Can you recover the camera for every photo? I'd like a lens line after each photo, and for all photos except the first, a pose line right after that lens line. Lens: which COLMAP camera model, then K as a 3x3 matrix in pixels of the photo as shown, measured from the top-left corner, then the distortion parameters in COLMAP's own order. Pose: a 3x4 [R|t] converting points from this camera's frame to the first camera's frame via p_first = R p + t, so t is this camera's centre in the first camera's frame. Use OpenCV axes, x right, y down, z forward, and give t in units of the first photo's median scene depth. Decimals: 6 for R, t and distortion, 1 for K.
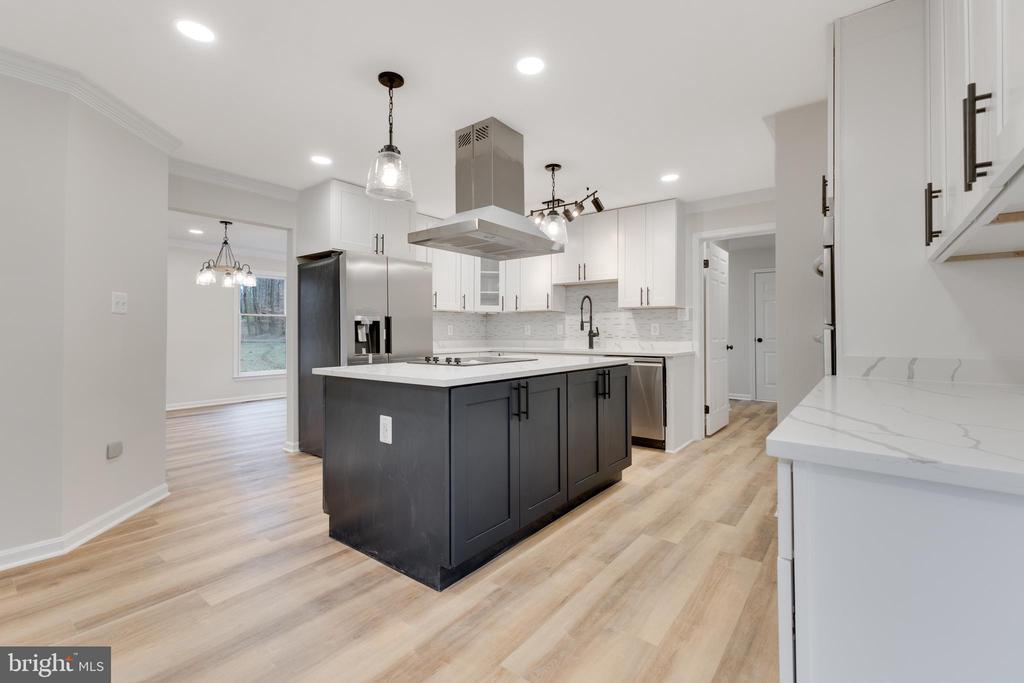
lens RADIAL K [[454.2, 0, 526.5], [0, 454.2, 336.3], [0, 0, 1]] dist [-0.000519, -0.000521]
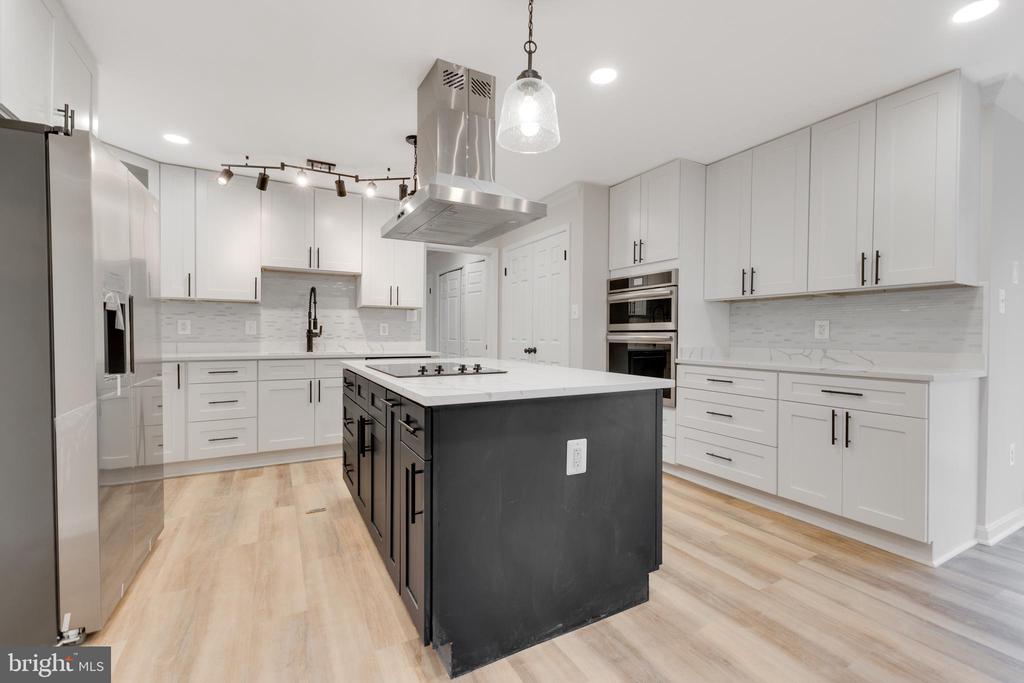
lens RADIAL K [[439.5, 0, 512.8], [0, 439.5, 347.0], [0, 0, 1]] dist [0.013857, -0.000112]
pose [[0.403434, -0.021265, 0.914762, -0.877631], [-0.001364, 0.999715, 0.023842, -0.001499], [-0.915008, -0.010866, 0.403290, 0.671343]]
